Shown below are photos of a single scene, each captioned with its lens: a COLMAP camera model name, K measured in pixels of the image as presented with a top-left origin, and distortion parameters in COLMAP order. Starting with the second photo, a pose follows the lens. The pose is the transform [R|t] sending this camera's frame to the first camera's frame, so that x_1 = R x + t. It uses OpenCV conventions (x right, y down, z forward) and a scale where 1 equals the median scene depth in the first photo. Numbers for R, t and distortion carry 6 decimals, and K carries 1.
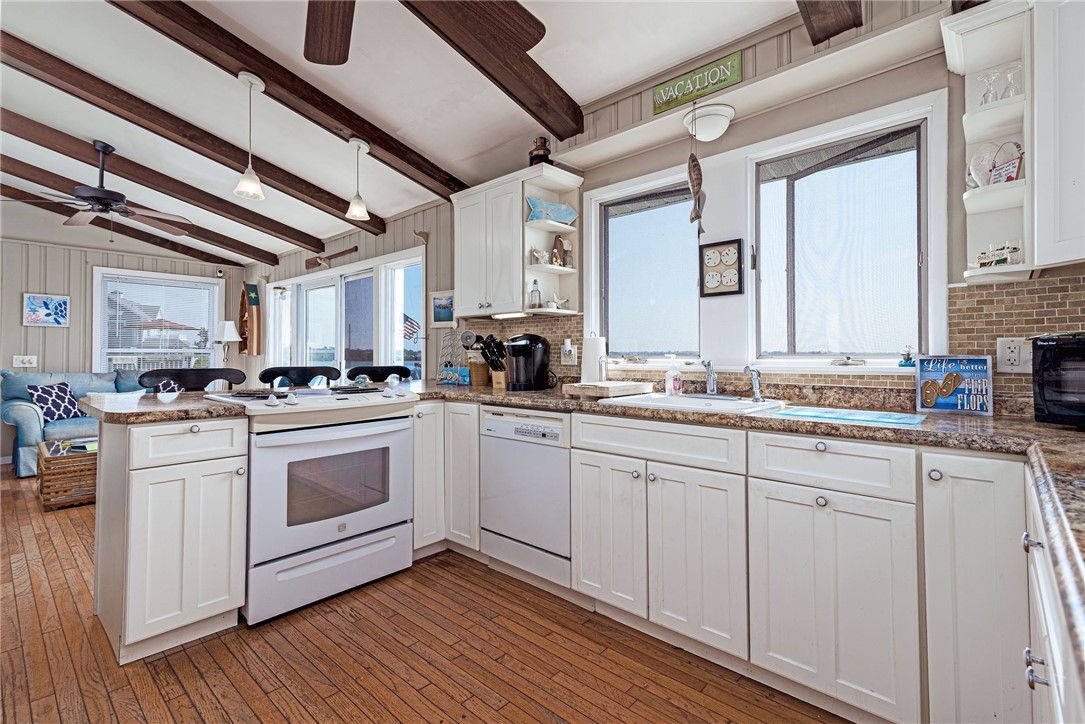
lens RADIAL K [[493.4, 0, 537.3], [0, 493.4, 347.9], [0, 0, 1]] dist [0.012404, 0.000199]
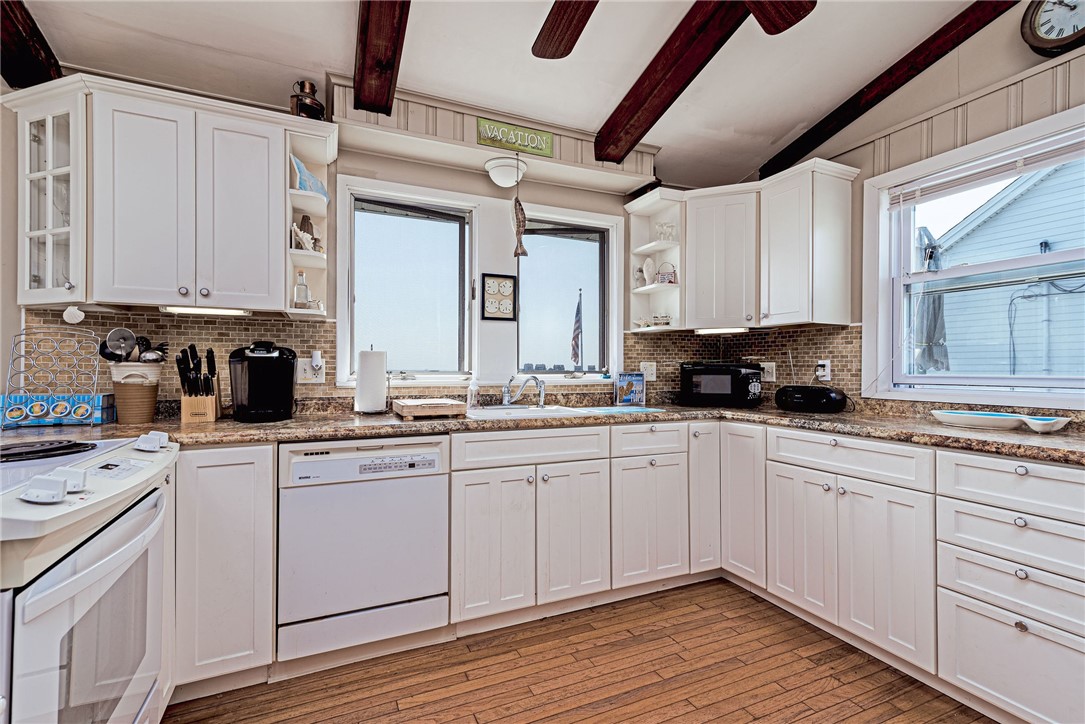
lens RADIAL K [[492.4, 0, 541.4], [0, 492.4, 367.6], [0, 0, 1]] dist [0.011531, 0.000499]
pose [[0.392138, 0.006940, 0.919880, -0.524410], [-0.015997, 0.999872, -0.000724, 0.003896], [-0.919767, -0.014432, 0.392199, 0.356804]]
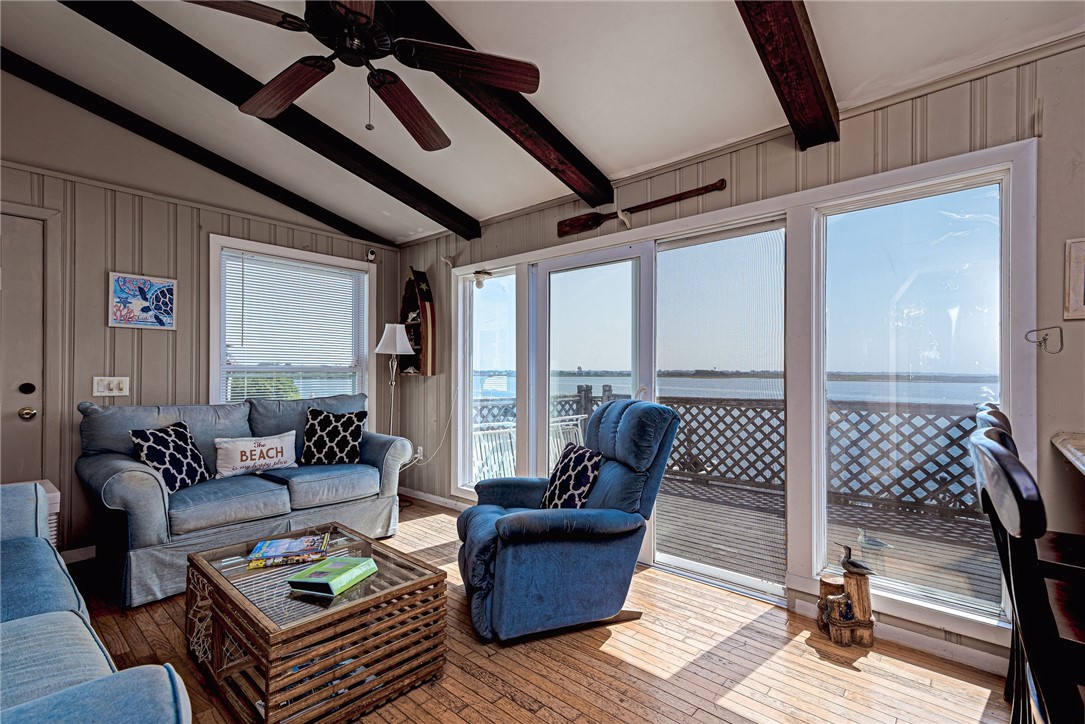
lens RADIAL K [[492.4, 0, 541.4], [0, 492.4, 367.6], [0, 0, 1]] dist [0.011531, 0.000499]
pose [[0.999954, 0.000289, 0.009571, -0.815705], [-0.000309, 0.999998, 0.002094, 0.004823], [-0.009570, -0.002097, 0.999952, 0.633873]]
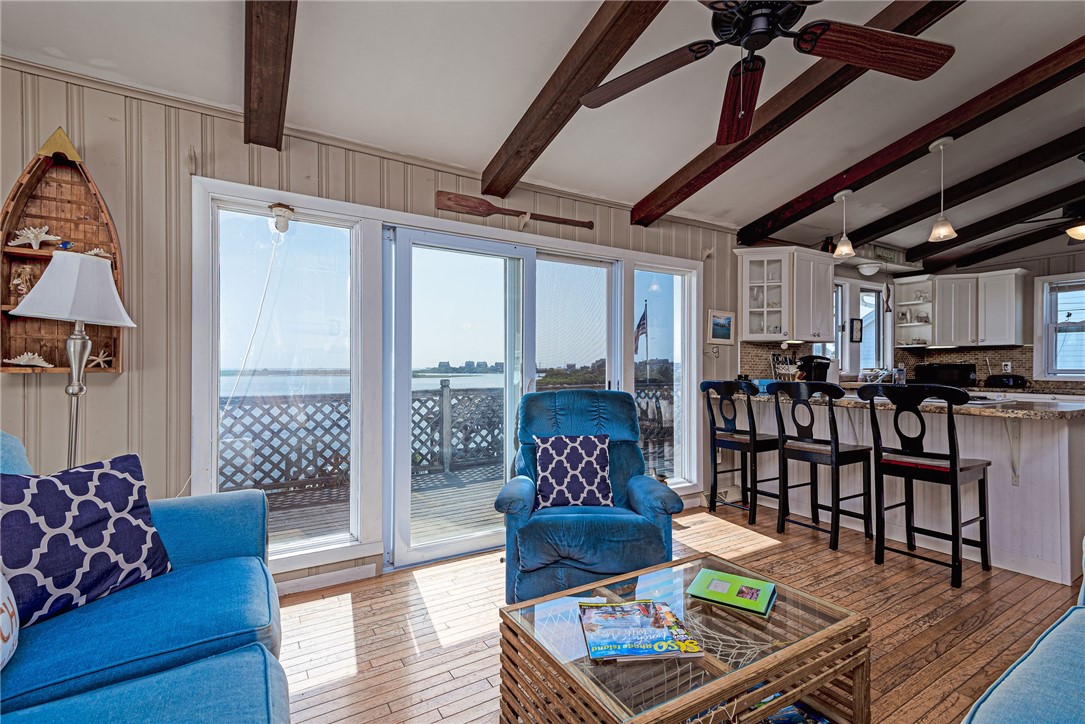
lens RADIAL K [[492.4, 0, 541.4], [0, 492.4, 367.6], [0, 0, 1]] dist [0.011531, 0.000499]
pose [[0.276559, 0.000940, 0.960997, -1.572548], [-0.012070, 0.999924, 0.002496, 0.015189], [-0.960921, -0.012290, 0.276549, 1.244844]]
